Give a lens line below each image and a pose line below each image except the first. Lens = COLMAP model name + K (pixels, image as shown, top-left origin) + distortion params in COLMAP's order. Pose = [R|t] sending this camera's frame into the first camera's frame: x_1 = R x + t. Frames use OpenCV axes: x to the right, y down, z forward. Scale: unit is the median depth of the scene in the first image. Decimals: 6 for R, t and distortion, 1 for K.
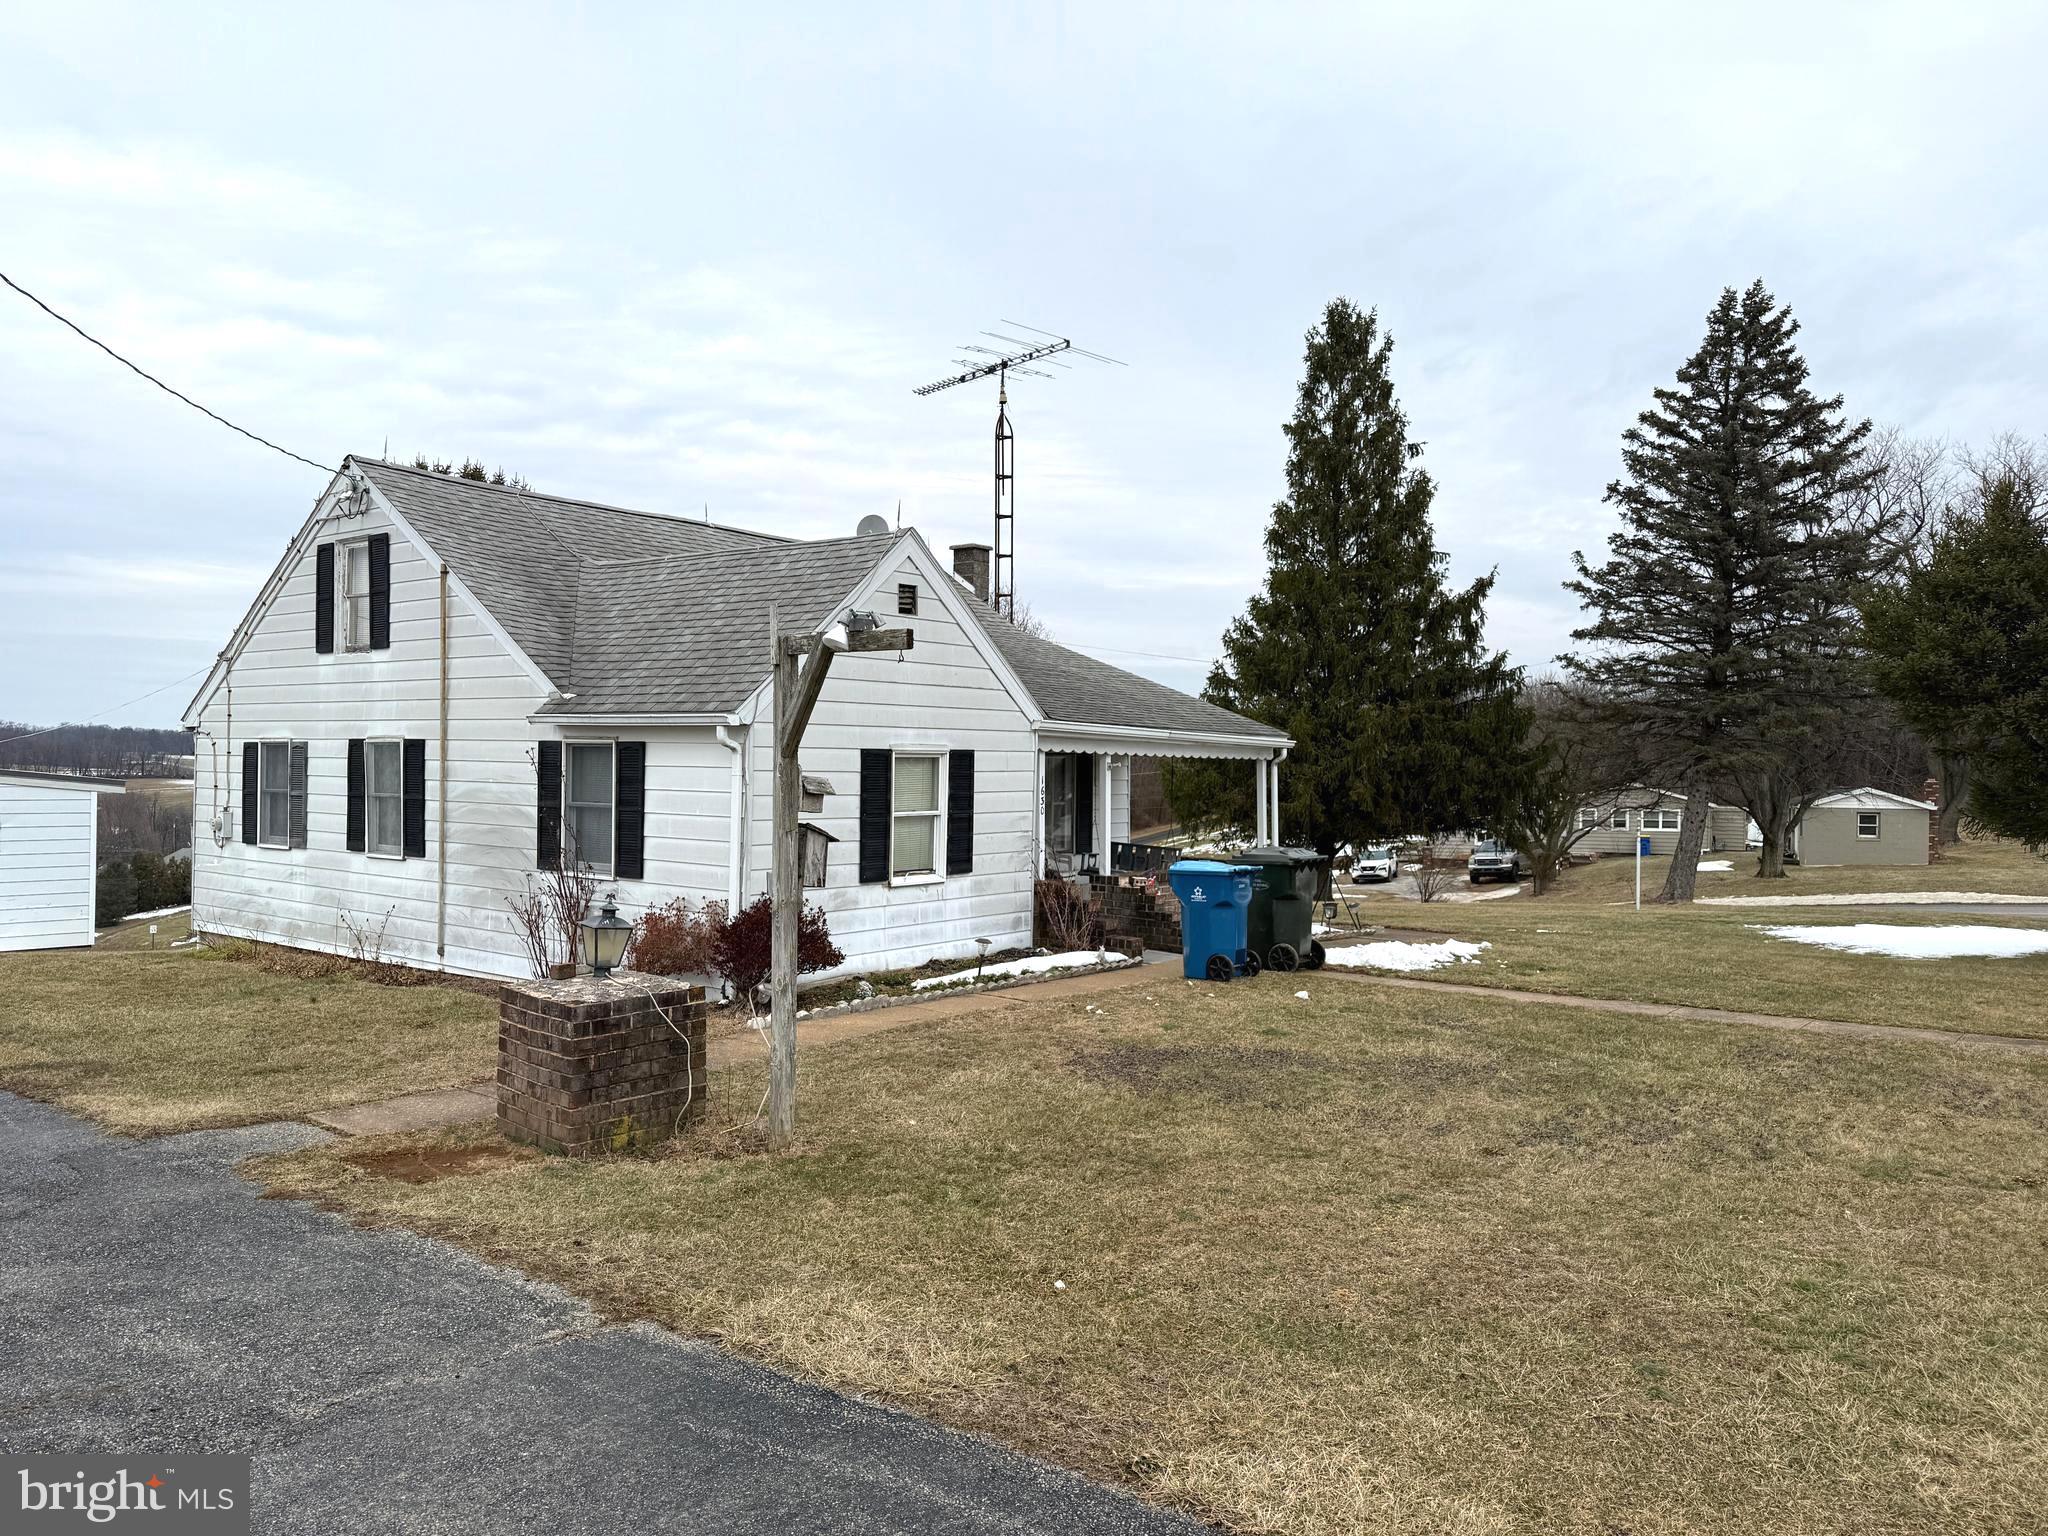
lens RADIAL K [[1430.7, 0, 1024.0], [0, 1430.7, 768.0], [0, 0, 1]] dist [0.036761, 0.000160]
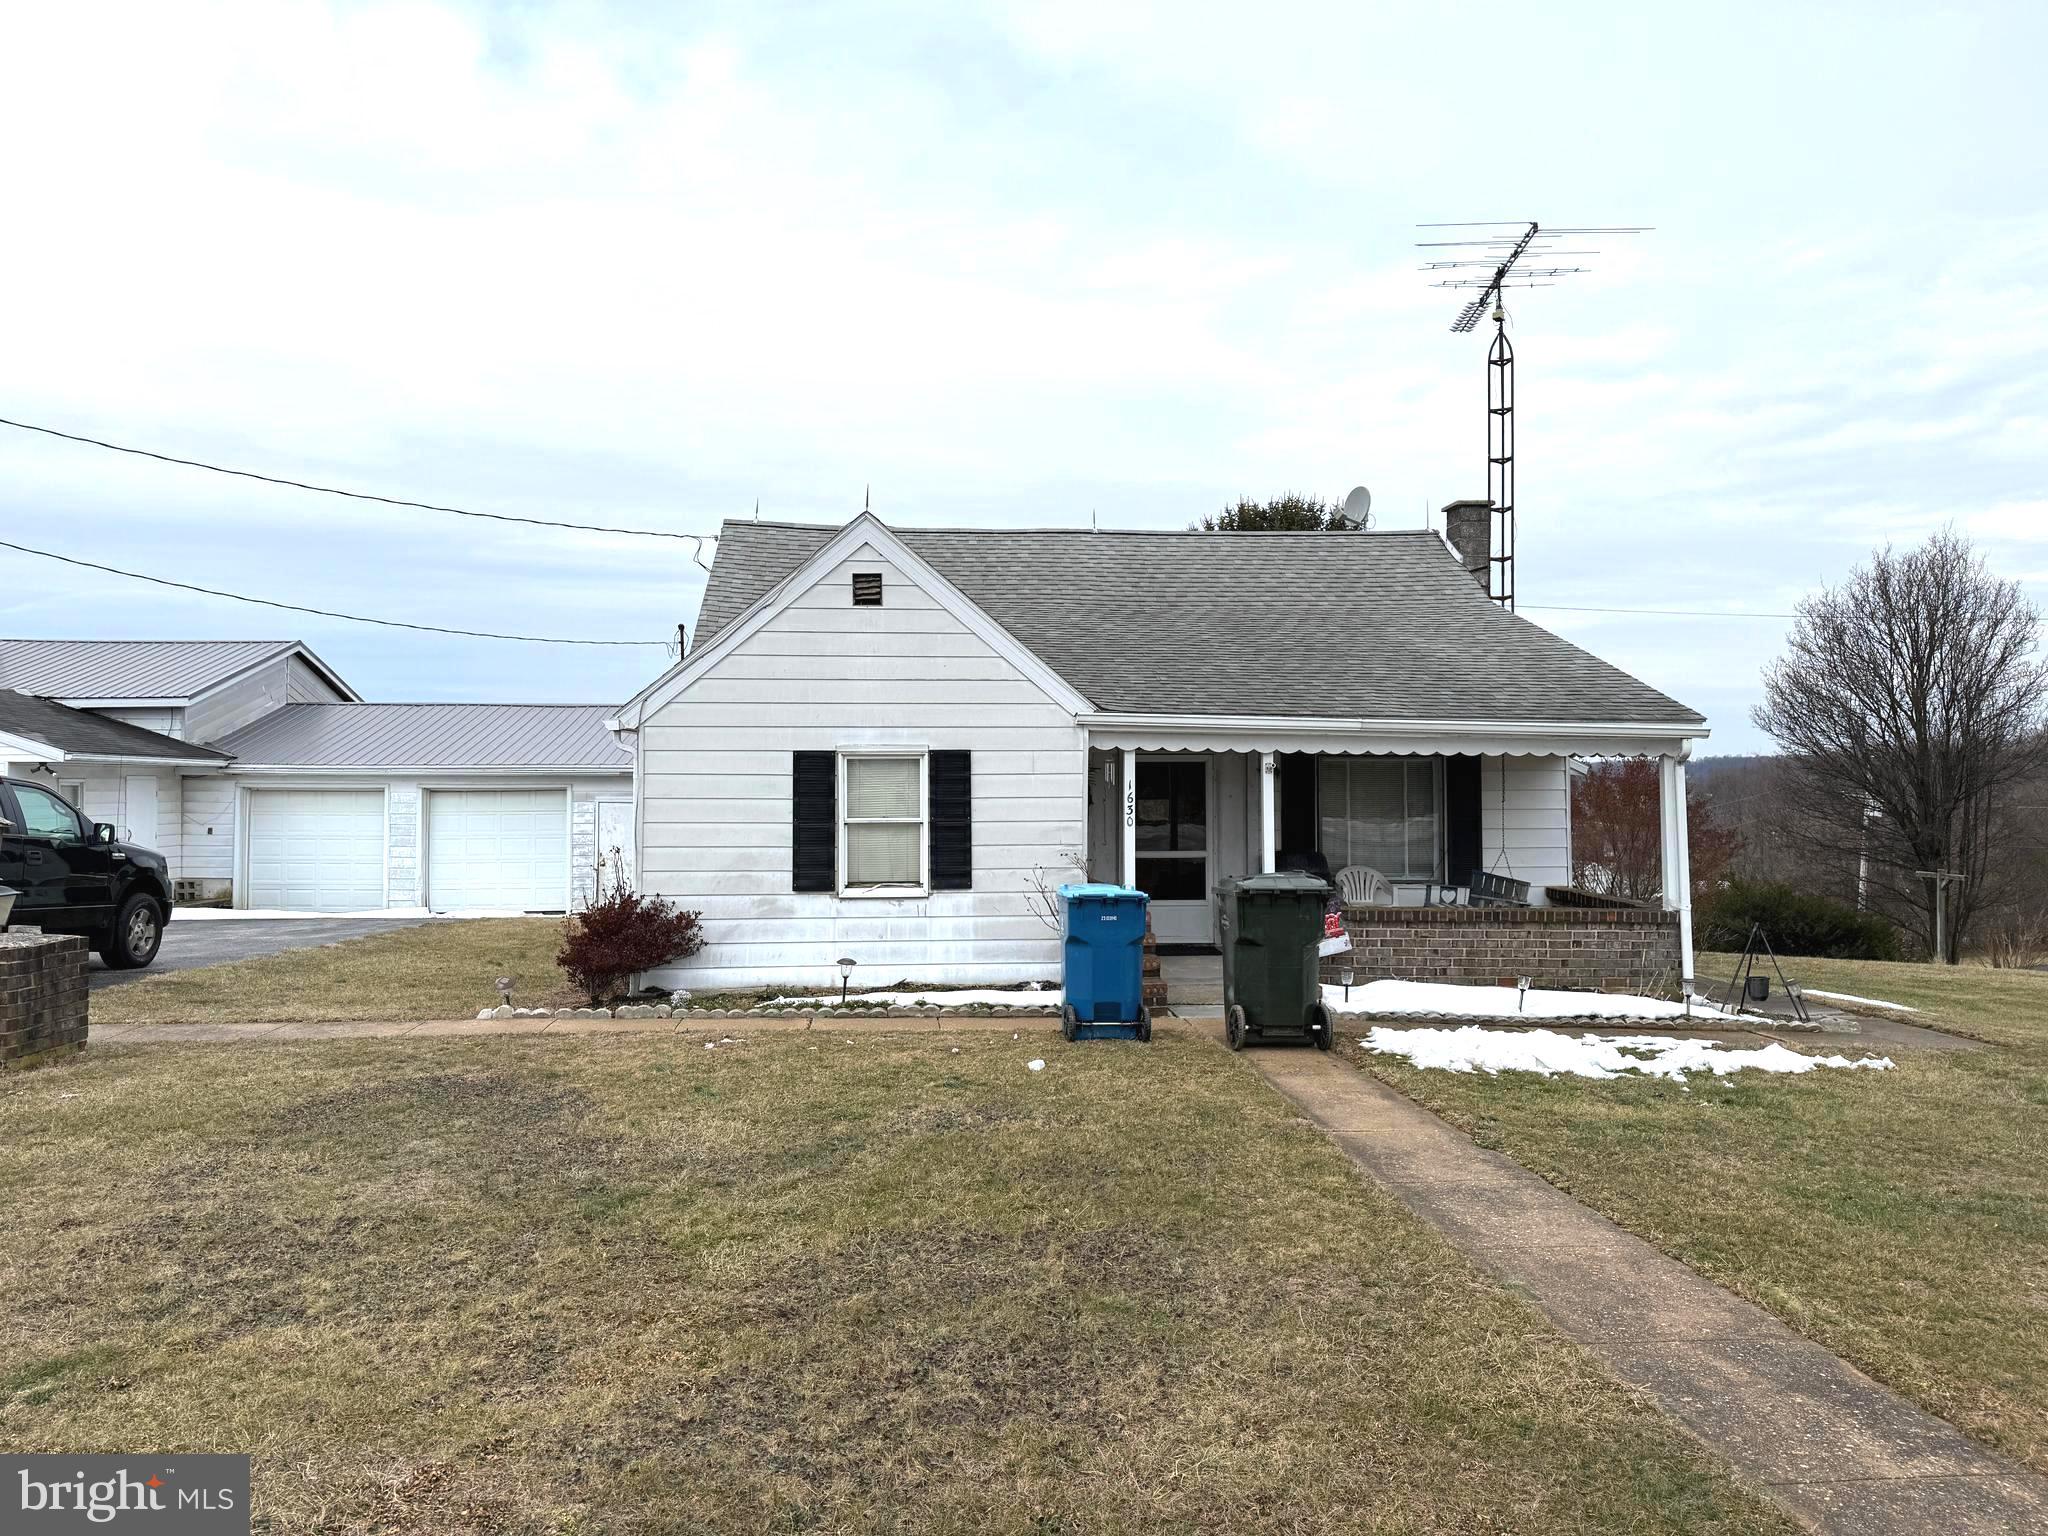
lens RADIAL K [[1446.2, 0, 1024.0], [0, 1446.2, 768.0], [0, 0, 1]] dist [0.000038, -0.000841]
pose [[0.679383, -0.015285, -0.733625, 0.653301], [0.004276, 0.999849, -0.016872, 0.013900], [0.733772, 0.008325, 0.679345, 0.424505]]
